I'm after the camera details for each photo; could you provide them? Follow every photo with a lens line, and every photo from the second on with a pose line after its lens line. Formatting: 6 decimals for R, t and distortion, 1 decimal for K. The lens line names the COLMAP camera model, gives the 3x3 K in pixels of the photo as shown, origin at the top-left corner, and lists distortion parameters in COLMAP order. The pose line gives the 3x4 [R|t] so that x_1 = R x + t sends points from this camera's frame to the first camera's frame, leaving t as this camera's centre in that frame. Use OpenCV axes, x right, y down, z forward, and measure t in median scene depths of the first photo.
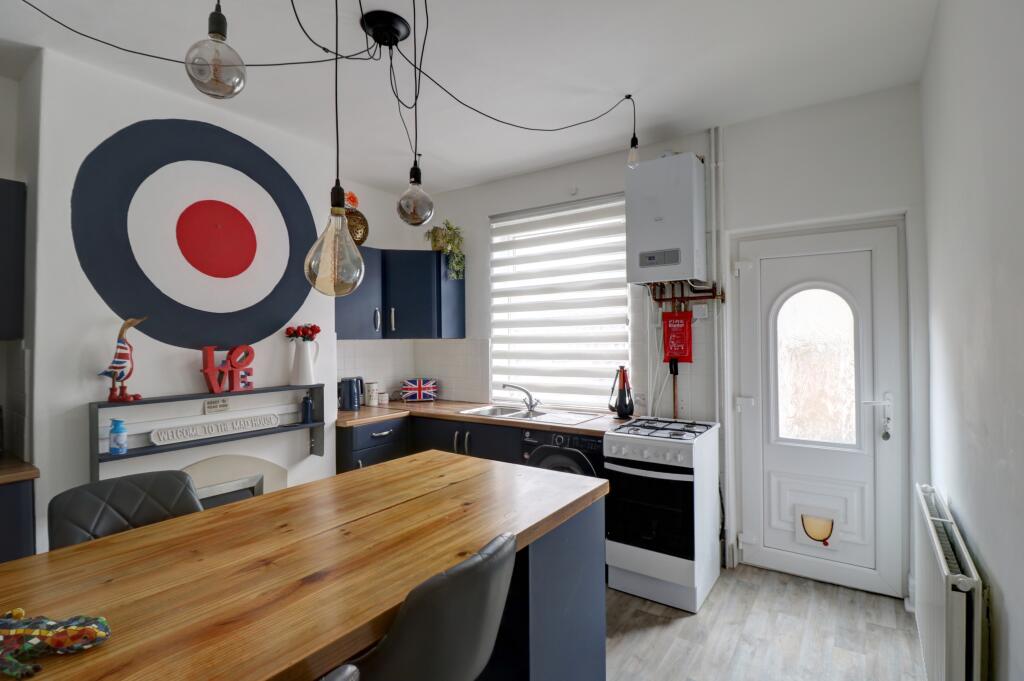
lens RADIAL K [[485.1, 0, 523.5], [0, 485.1, 337.2], [0, 0, 1]] dist [0.001445, -0.010872]
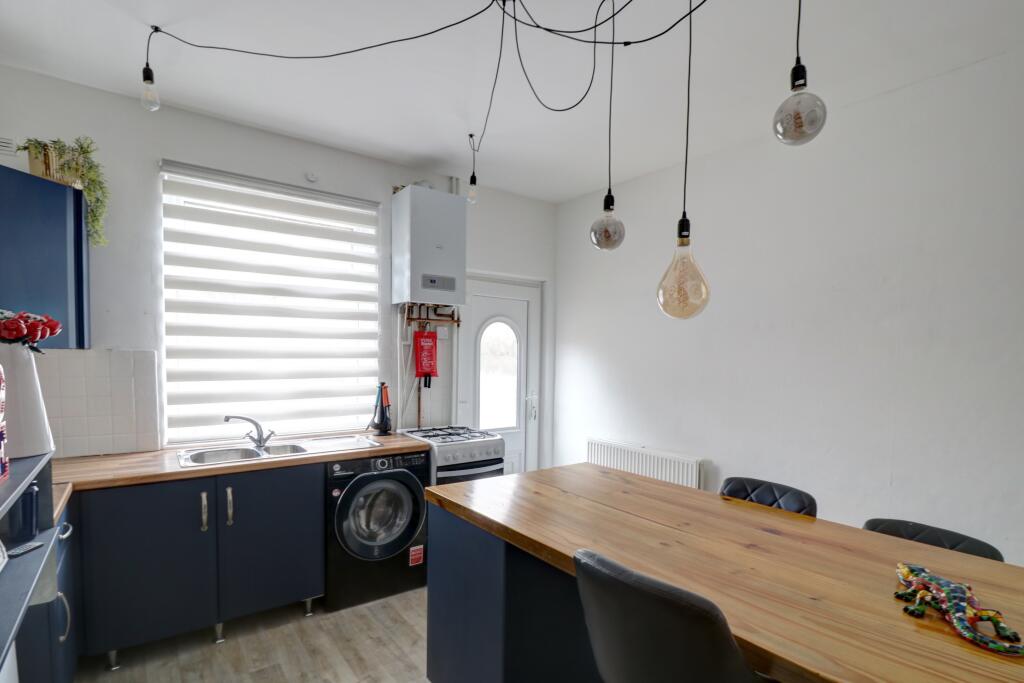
lens RADIAL K [[498.2, 0, 509.5], [0, 498.2, 385.0], [0, 0, 1]] dist [0.000998, -0.000042]
pose [[0.337709, -0.045157, 0.940167, -0.708292], [-0.018996, 0.998318, 0.054773, 0.003777], [-0.941059, -0.036356, 0.336284, 0.437744]]
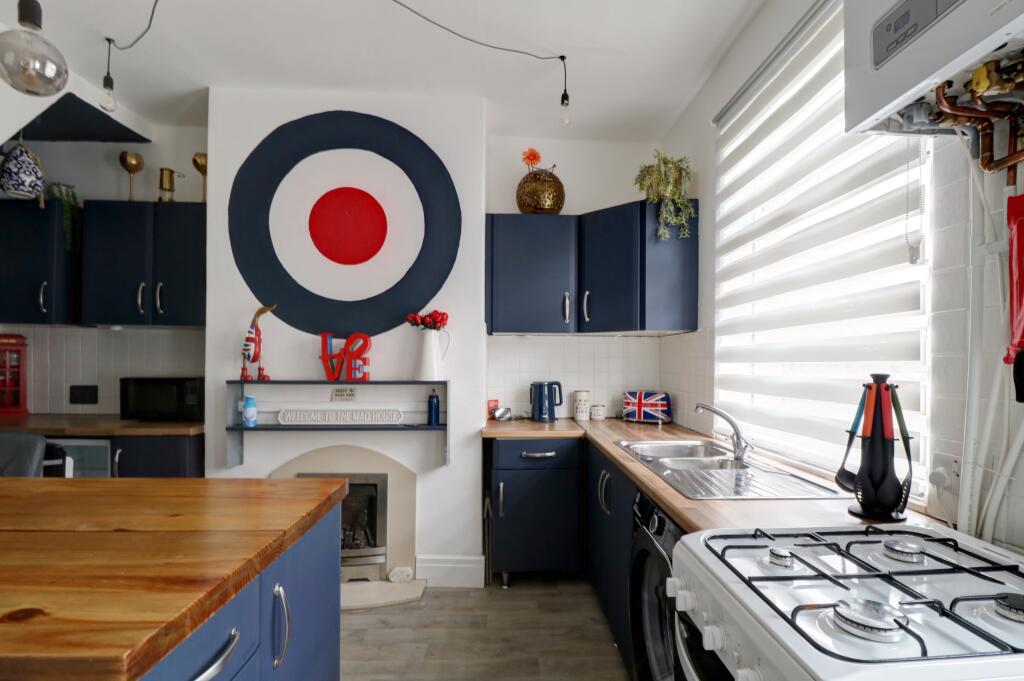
lens RADIAL K [[494.4, 0, 539.0], [0, 494.4, 364.8], [0, 0, 1]] dist [0.002263, -0.010832]
pose [[0.617454, 0.019917, -0.786355, 0.359180], [-0.011231, 0.999801, 0.016504, 0.052101], [0.786527, -0.001359, 0.617555, 0.599670]]
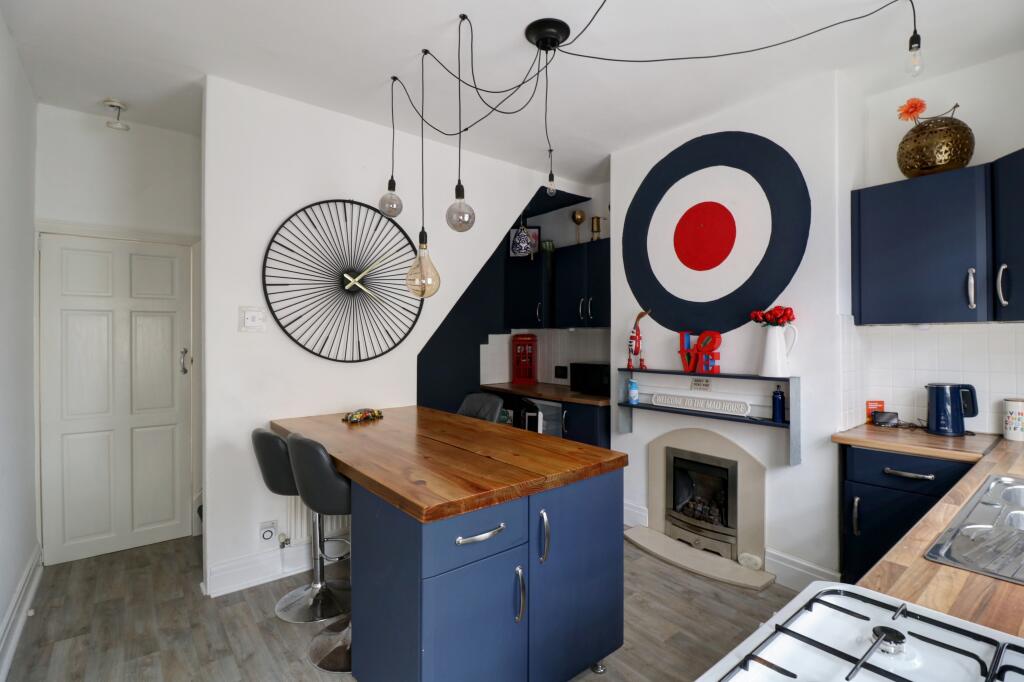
lens RADIAL K [[485.1, 0, 523.5], [0, 485.1, 337.7], [0, 0, 1]] dist [0.001445, -0.010872]
pose [[-0.277730, 0.010682, -0.960600, 0.500111], [0.008008, 0.999929, 0.008804, 0.016821], [0.960626, -0.005247, -0.277796, 0.799157]]
